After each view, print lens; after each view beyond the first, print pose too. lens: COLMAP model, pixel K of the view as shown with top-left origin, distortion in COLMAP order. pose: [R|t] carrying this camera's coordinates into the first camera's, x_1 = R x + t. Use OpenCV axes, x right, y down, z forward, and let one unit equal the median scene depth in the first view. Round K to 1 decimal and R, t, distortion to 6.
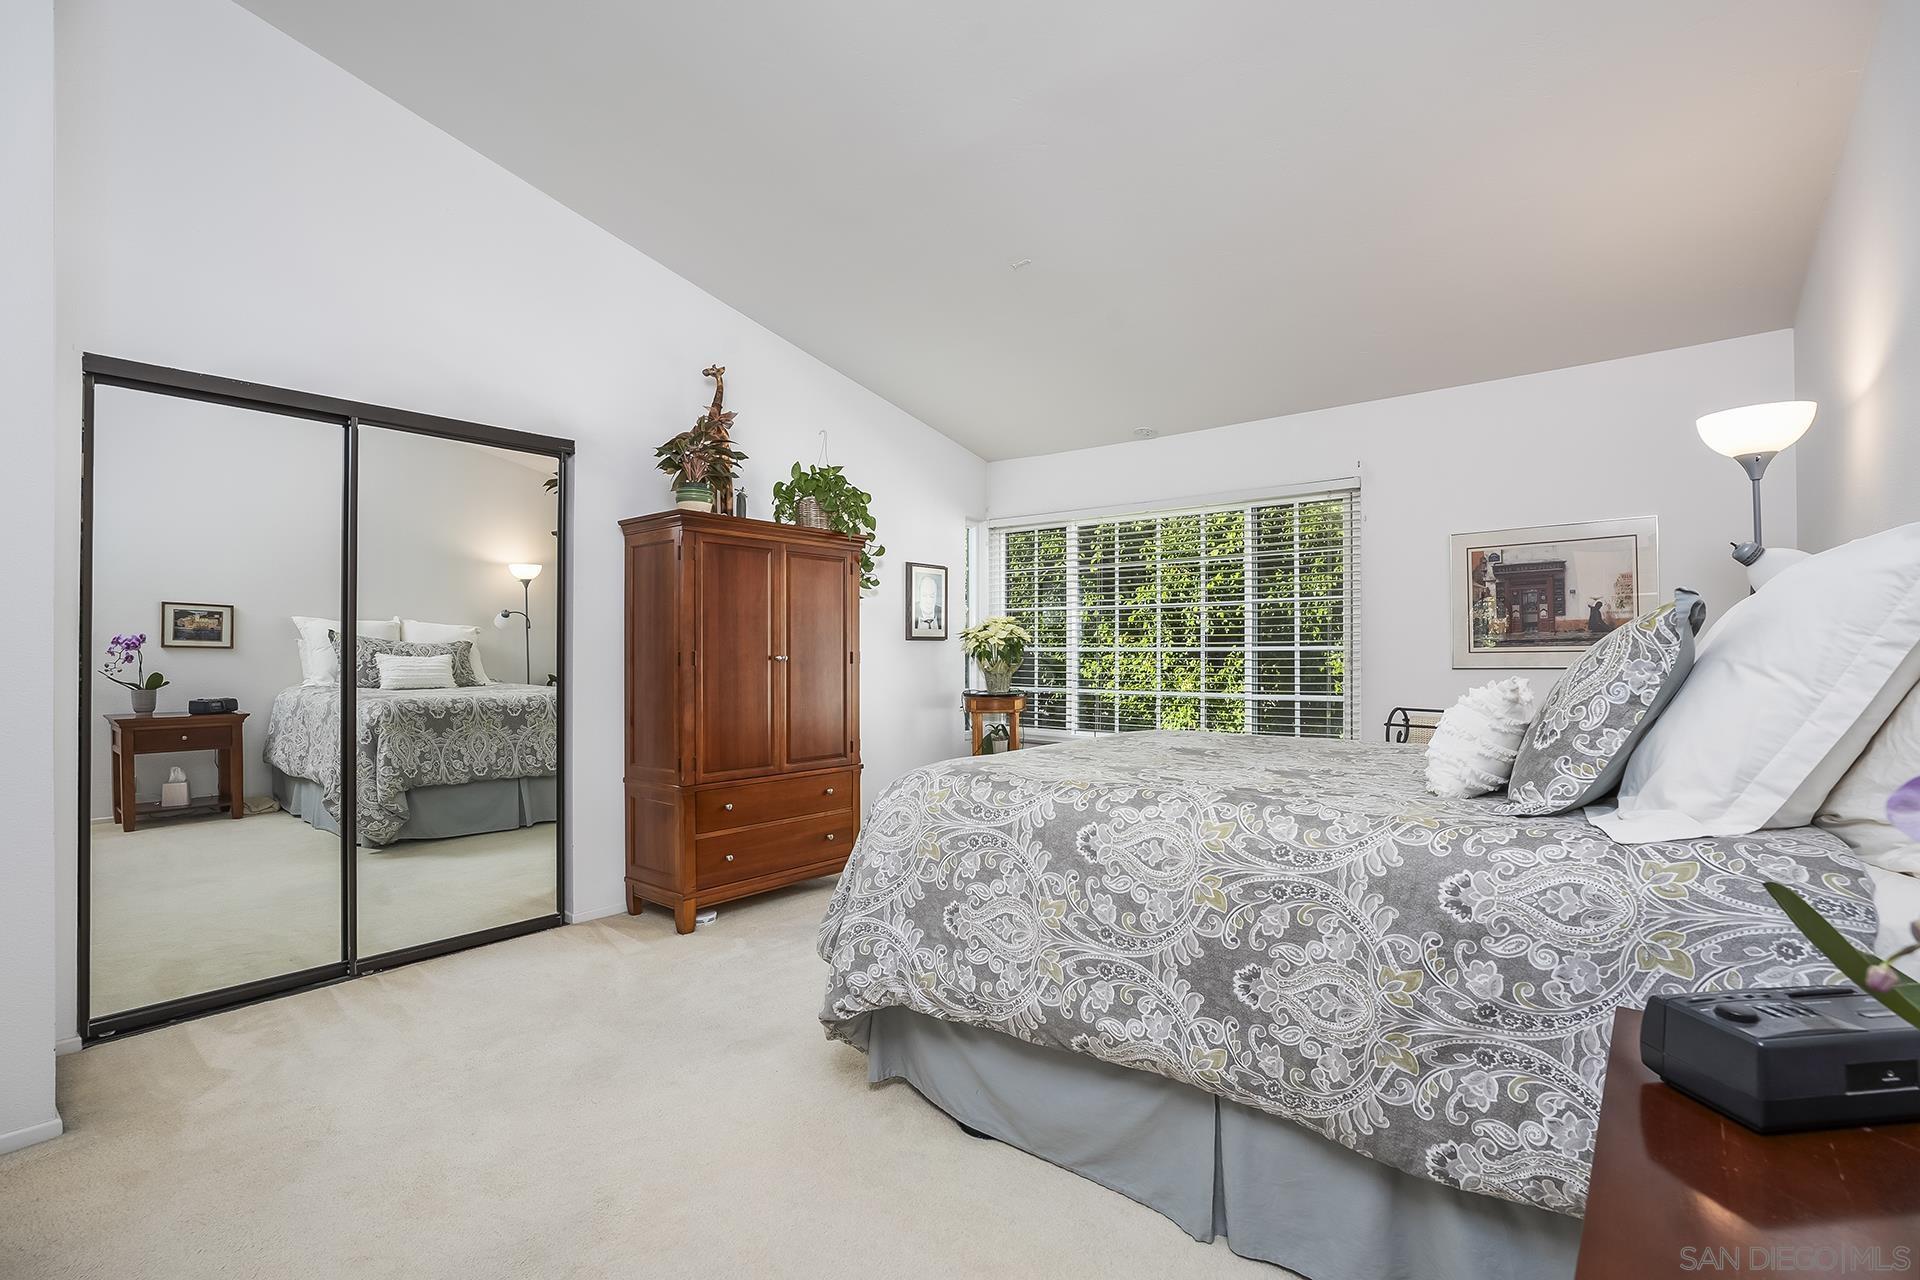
lens RADIAL K [[877.6, 0, 941.2], [0, 877.6, 636.9], [0, 0, 1]] dist [-0.027723, 0.008706]
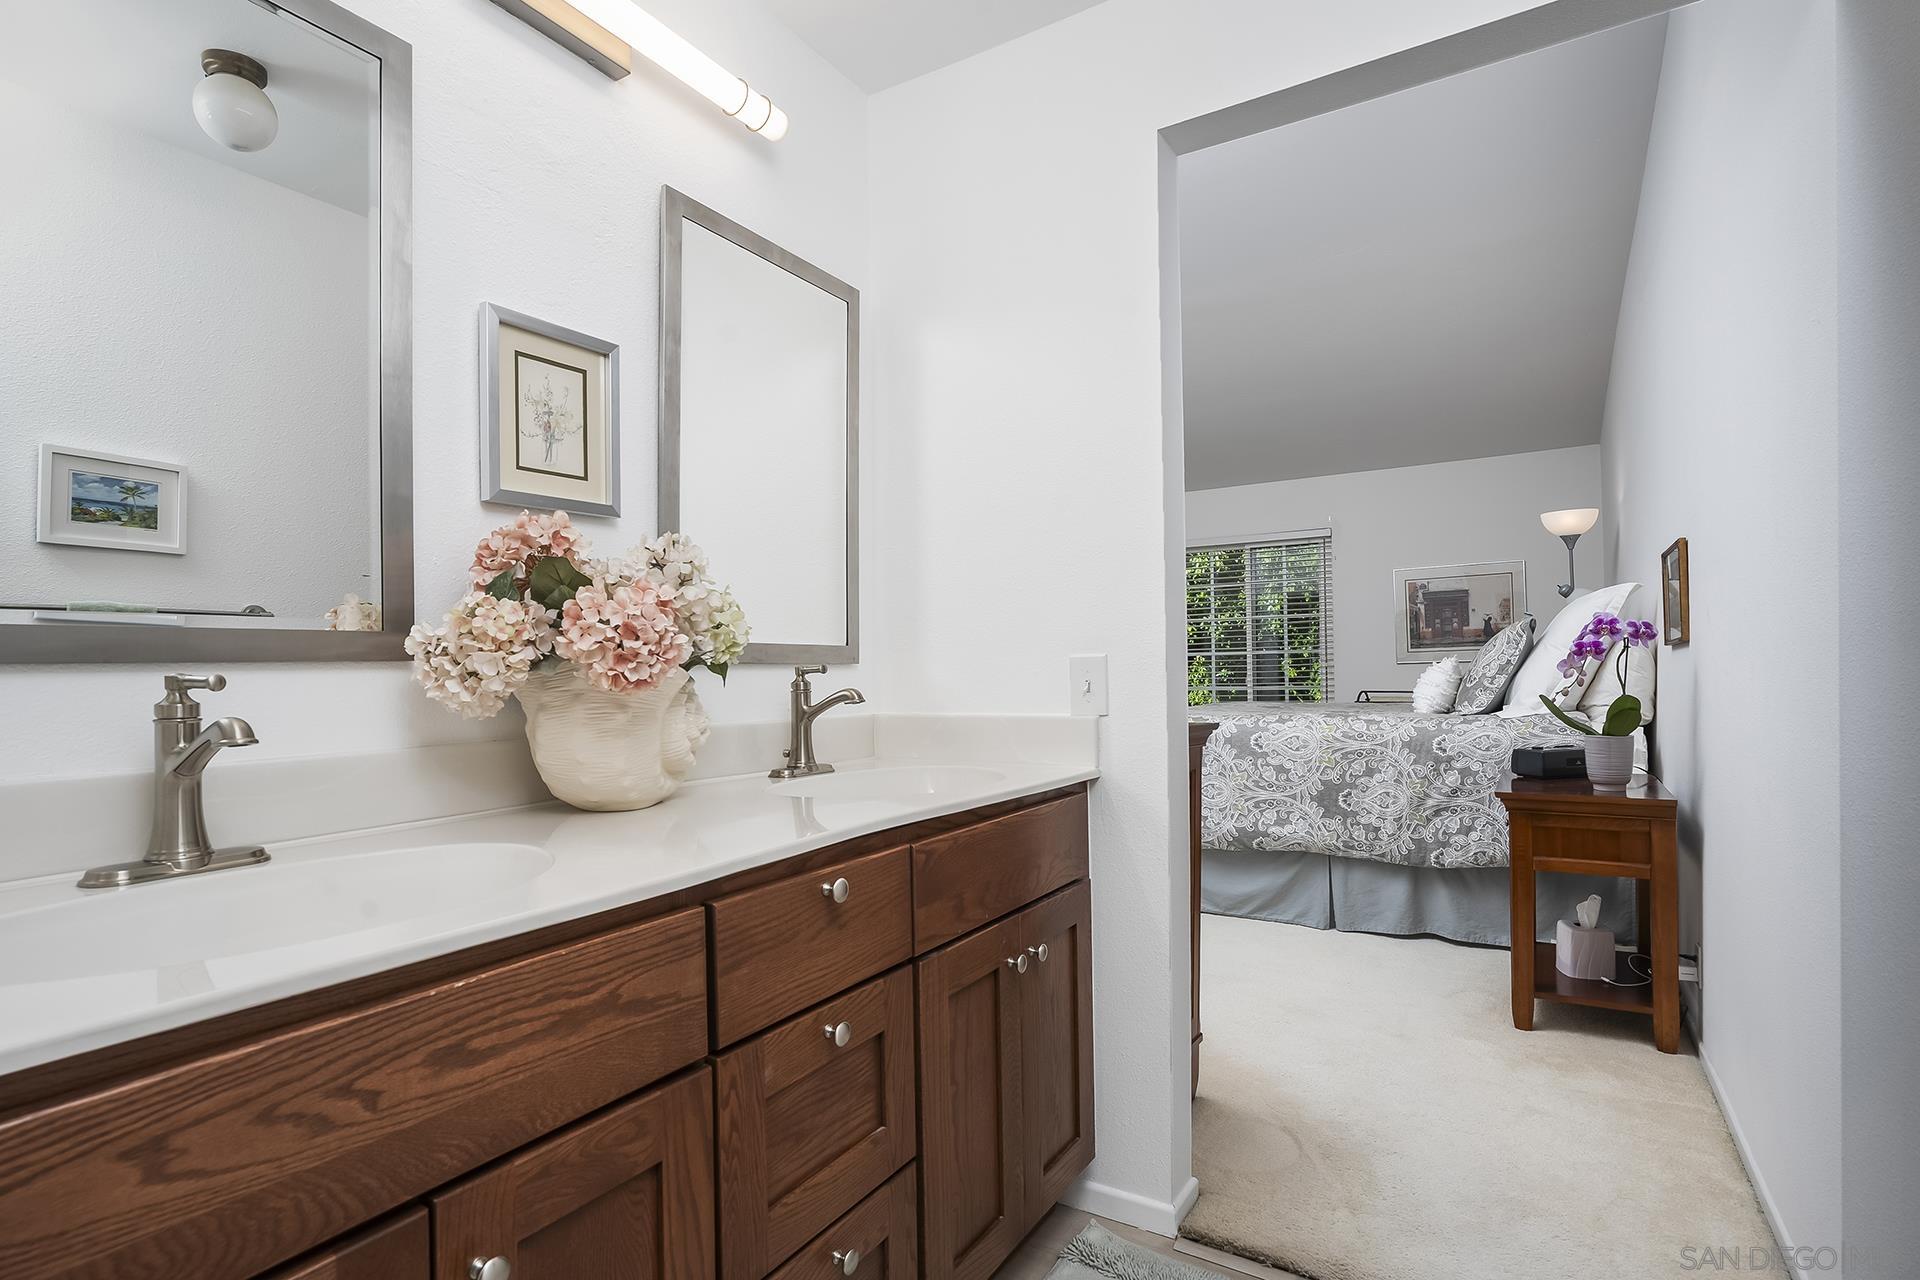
lens RADIAL K [[930.2, 0, 975.7], [0, 930.2, 648.4], [0, 0, 1]] dist [-0.024671, 0.008649]
pose [[0.989174, -0.009929, 0.146412, -0.876989], [0.010977, 0.999920, -0.006351, 0.036043], [-0.146337, 0.007890, 0.989203, -1.116678]]
